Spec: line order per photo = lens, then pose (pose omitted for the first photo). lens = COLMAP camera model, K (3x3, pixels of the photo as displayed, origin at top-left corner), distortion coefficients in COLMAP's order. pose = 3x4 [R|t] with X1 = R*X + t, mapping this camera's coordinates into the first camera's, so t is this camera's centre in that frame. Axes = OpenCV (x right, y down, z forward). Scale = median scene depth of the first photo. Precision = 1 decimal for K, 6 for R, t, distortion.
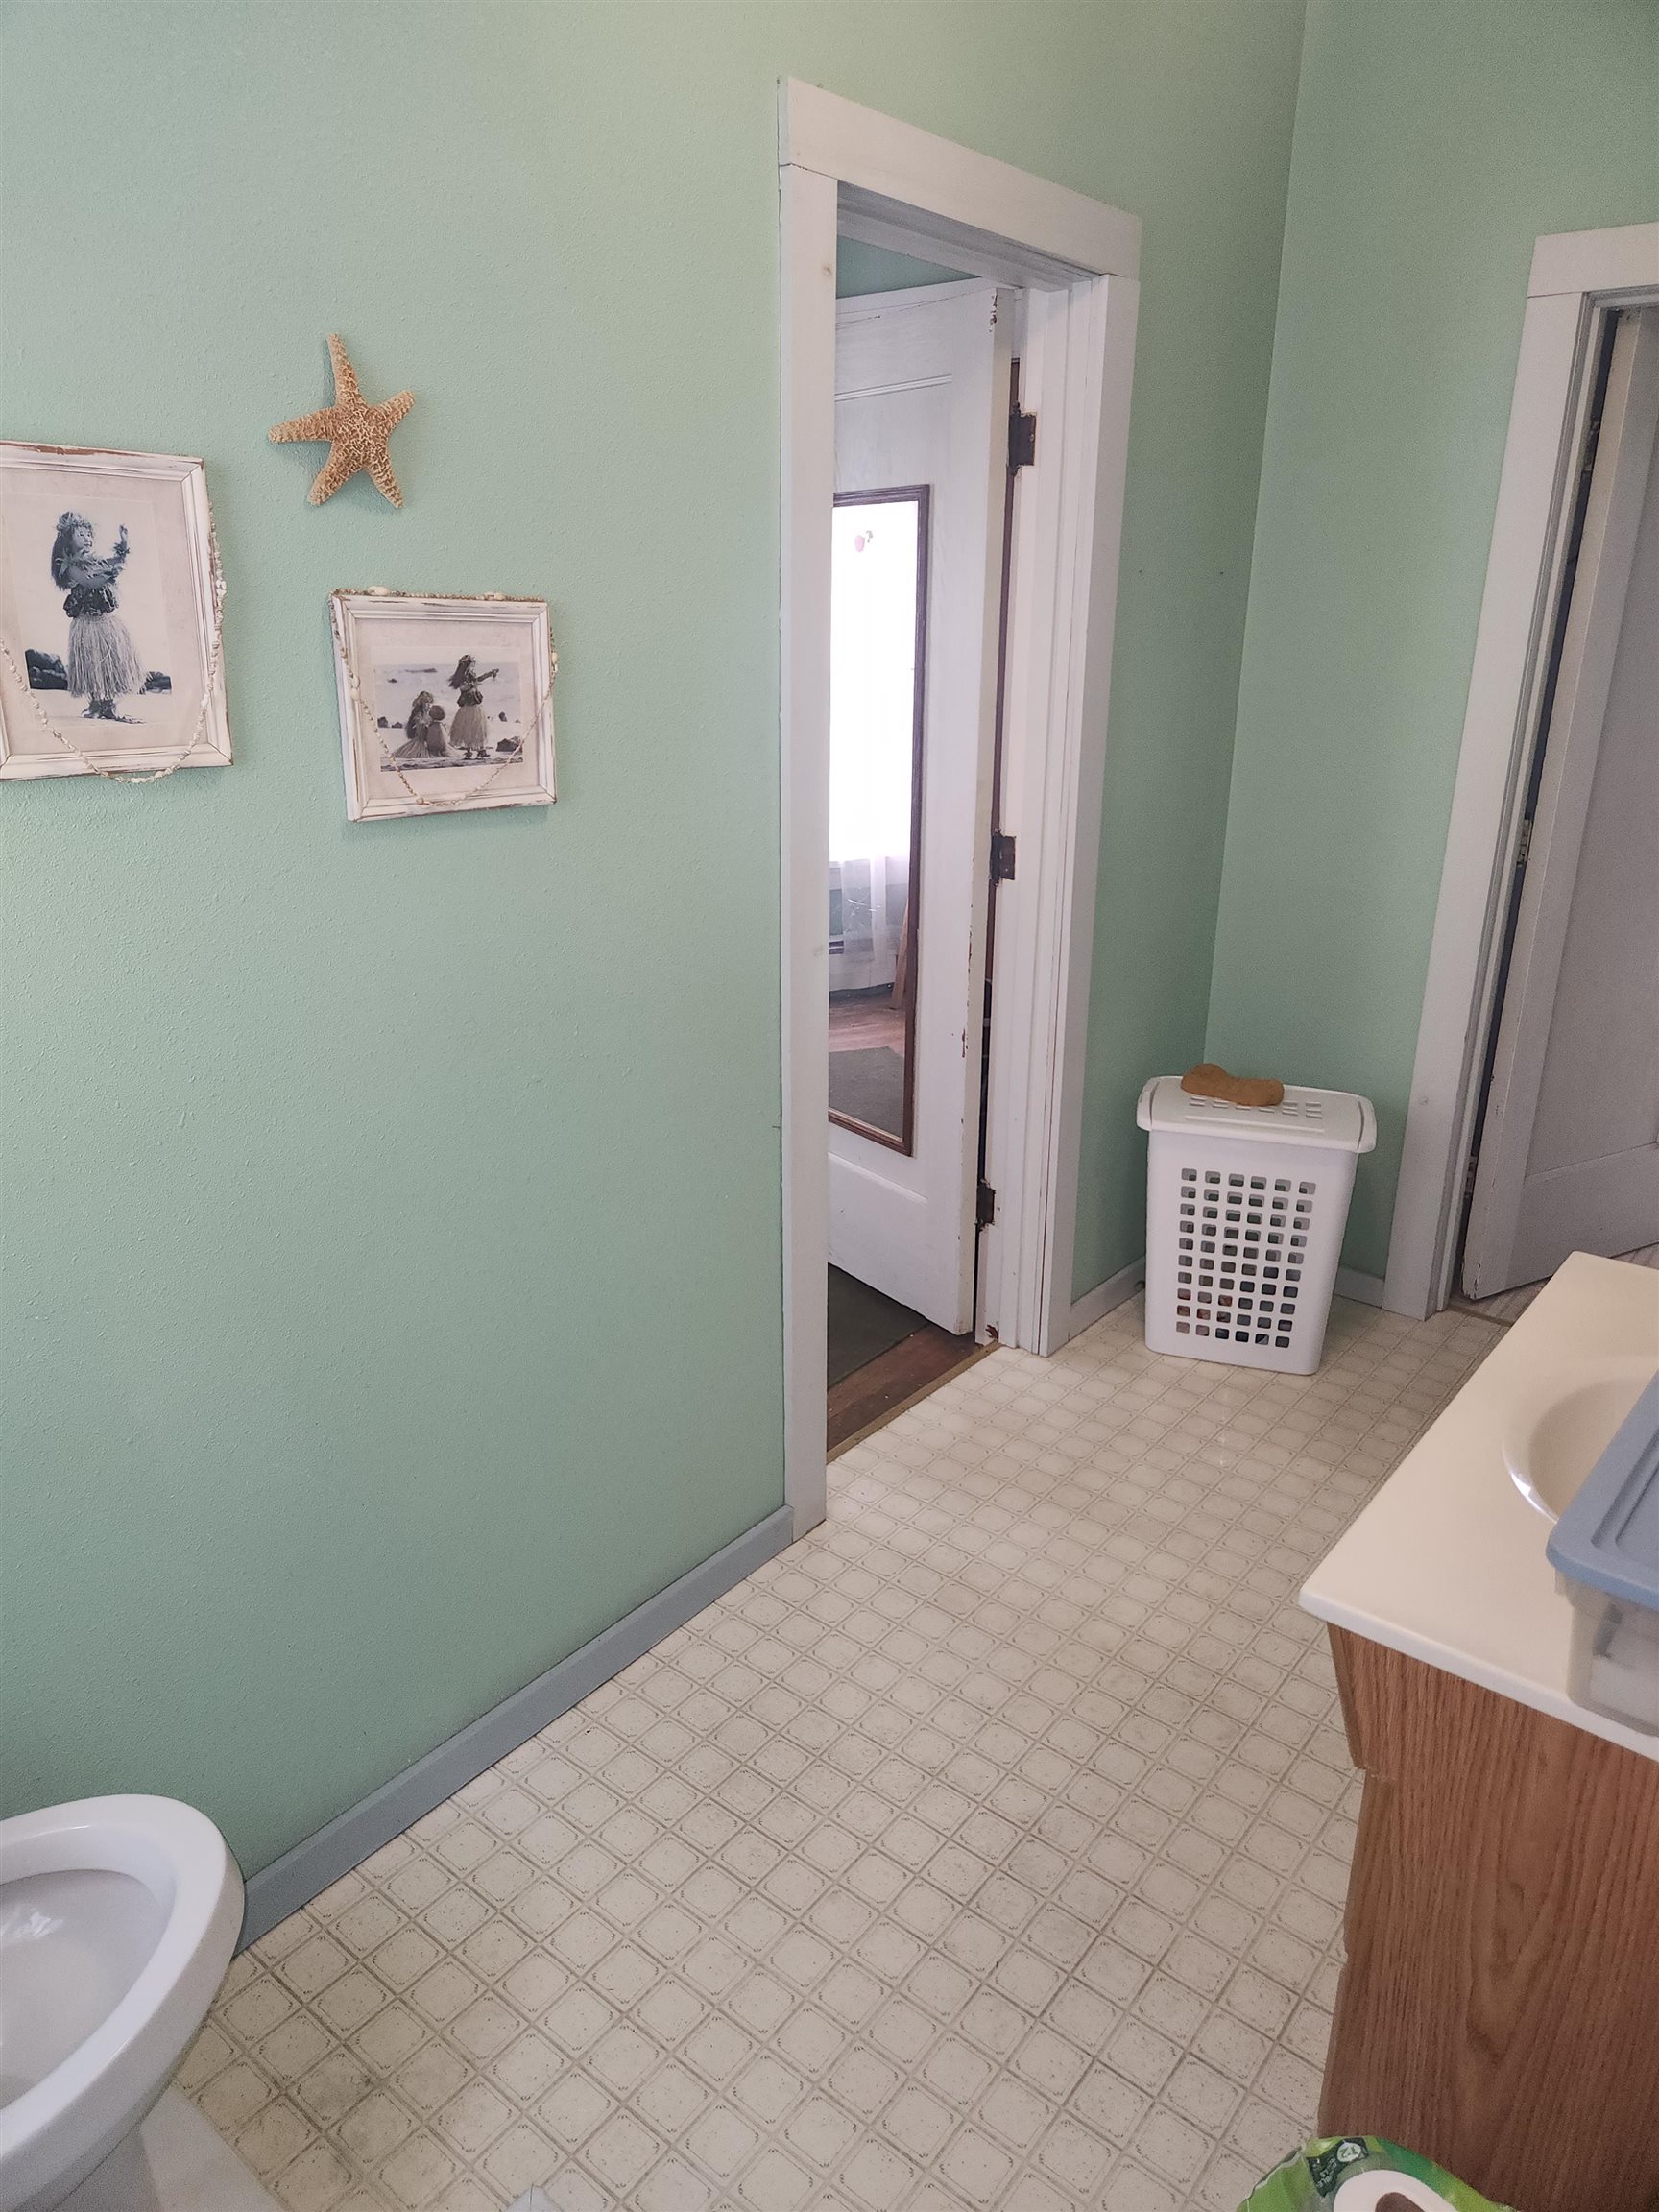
lens RADIAL K [[1487.1, 0, 825.4], [0, 1487.1, 1099.2], [0, 0, 1]] dist [0.081874, -0.060556]
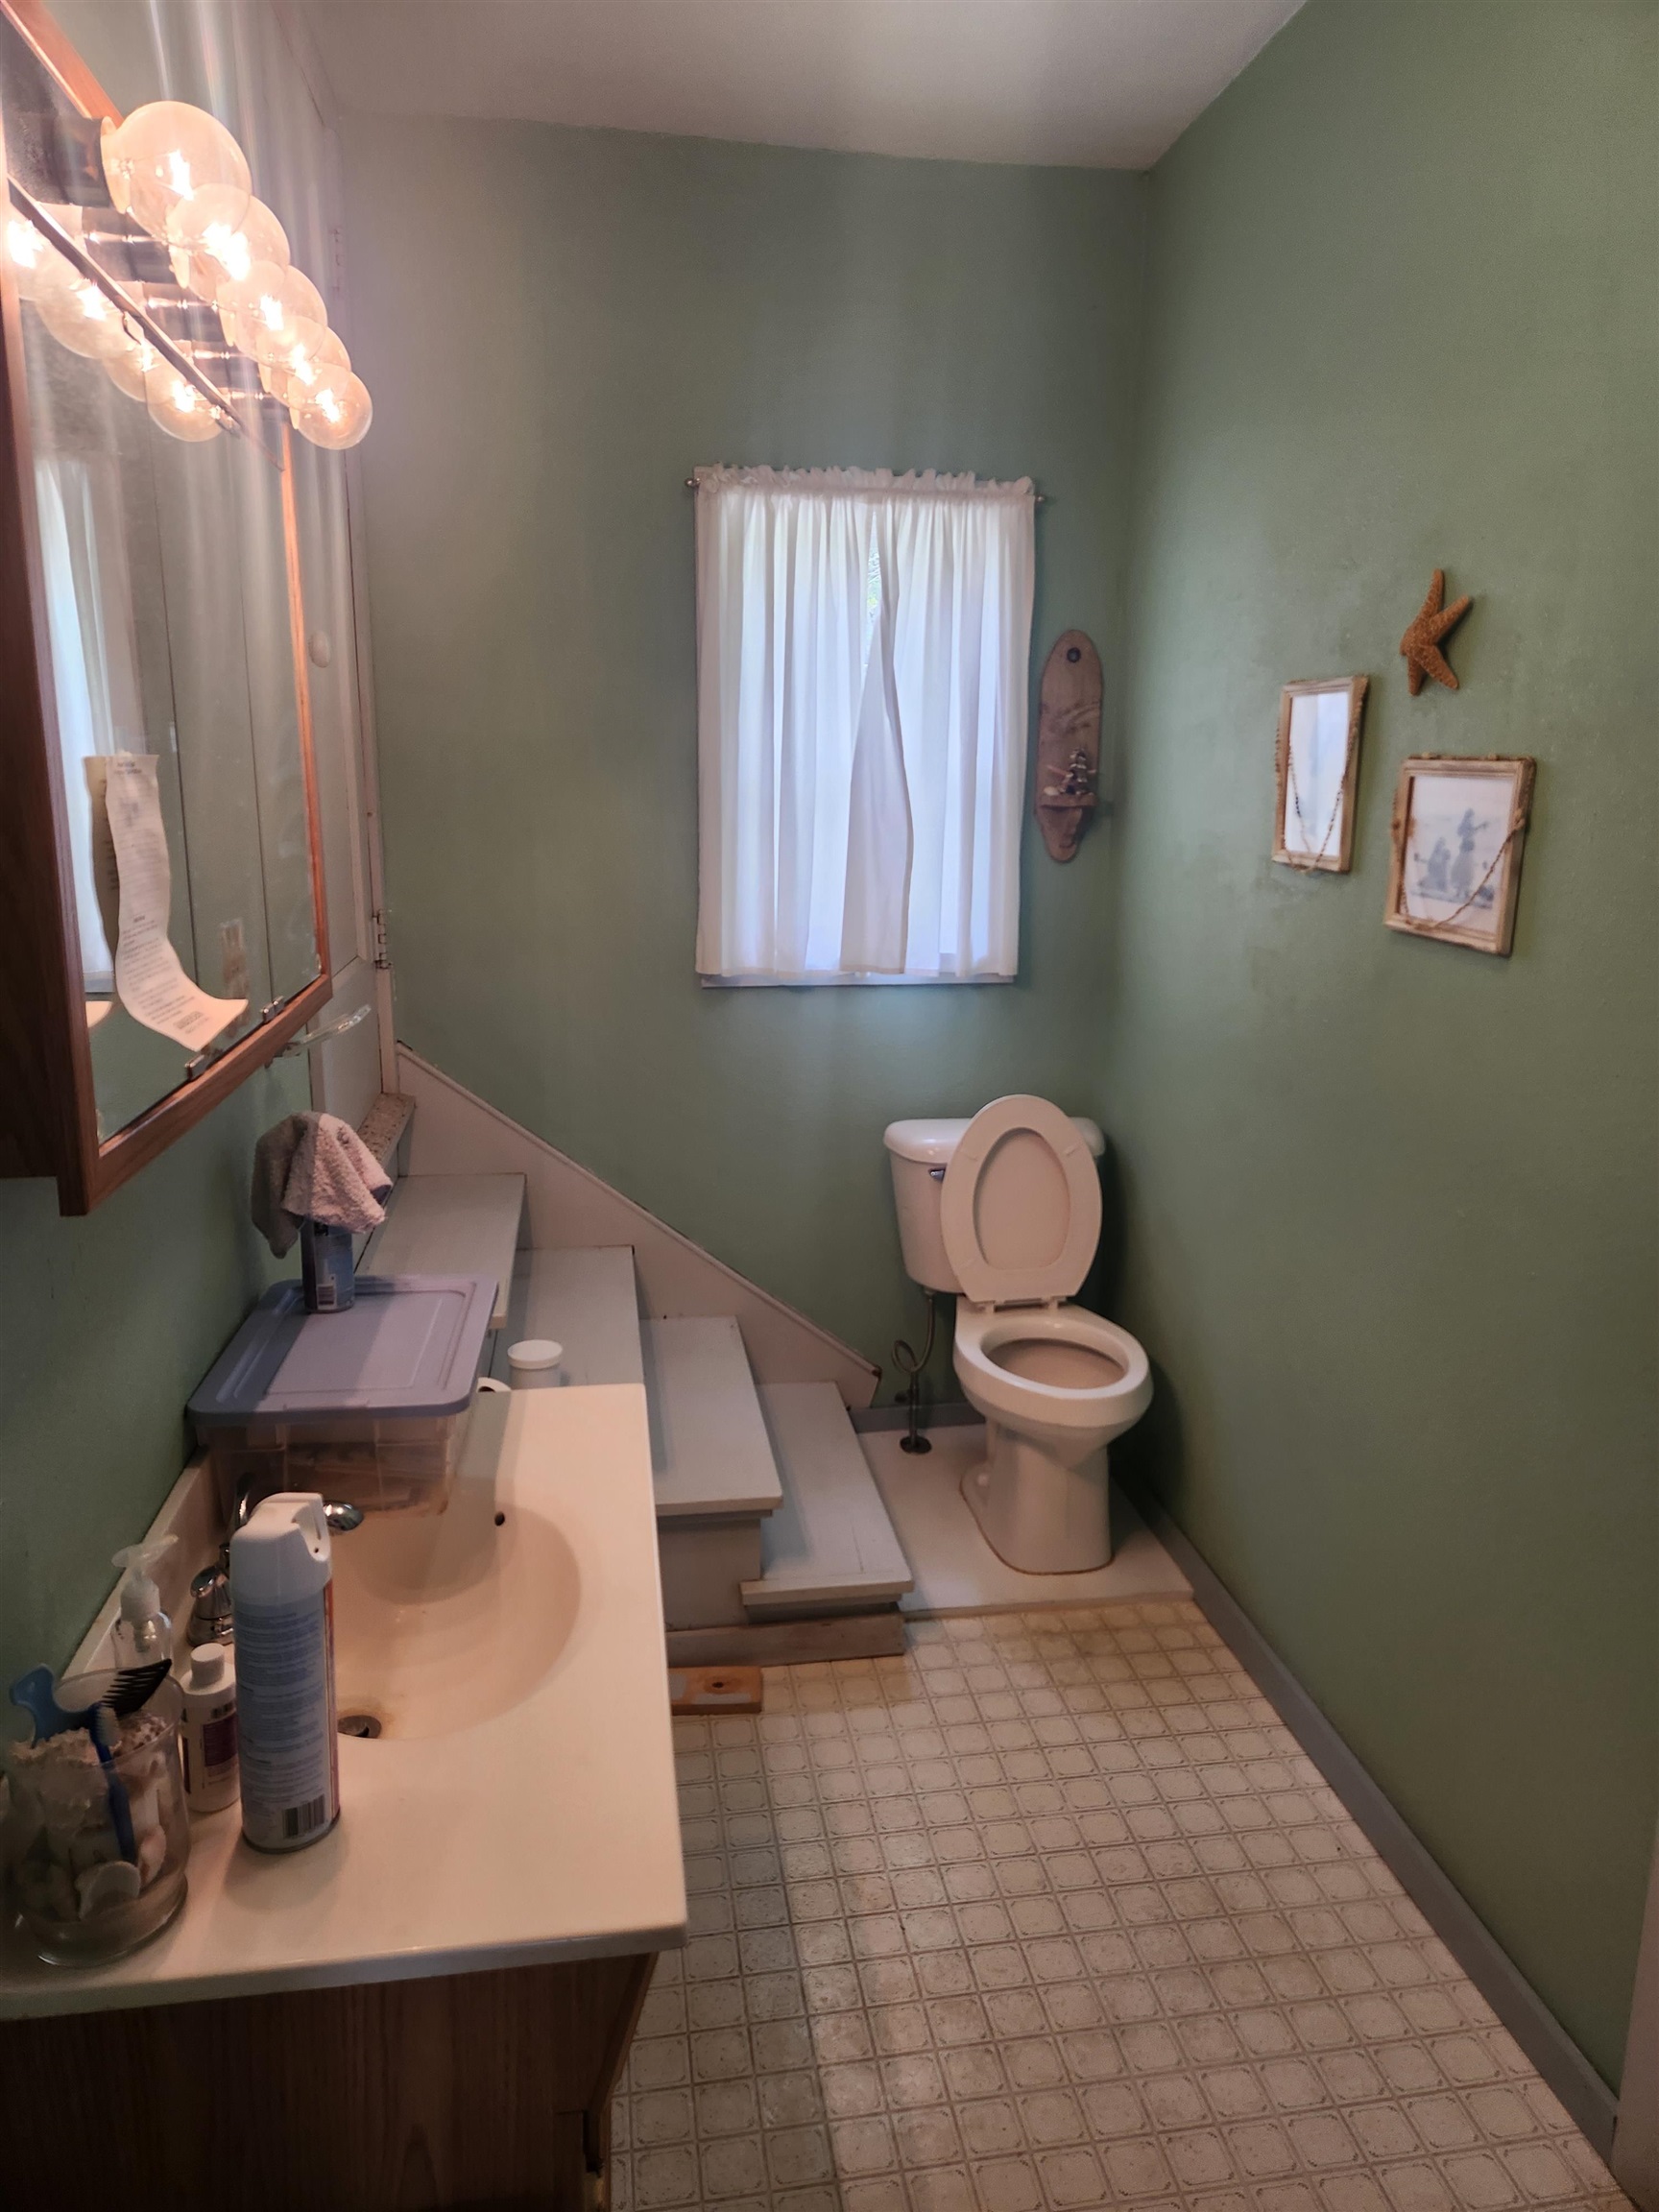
lens RADIAL K [[1487.1, 0, 823.2], [0, 1487.1, 1106.2], [0, 0, 1]] dist [0.081874, -0.060556]
pose [[-0.681558, 0.142063, -0.717841, 0.899345], [-0.247196, 0.878610, 0.408581, -0.424359], [0.688747, 0.455919, -0.563707, 1.350634]]
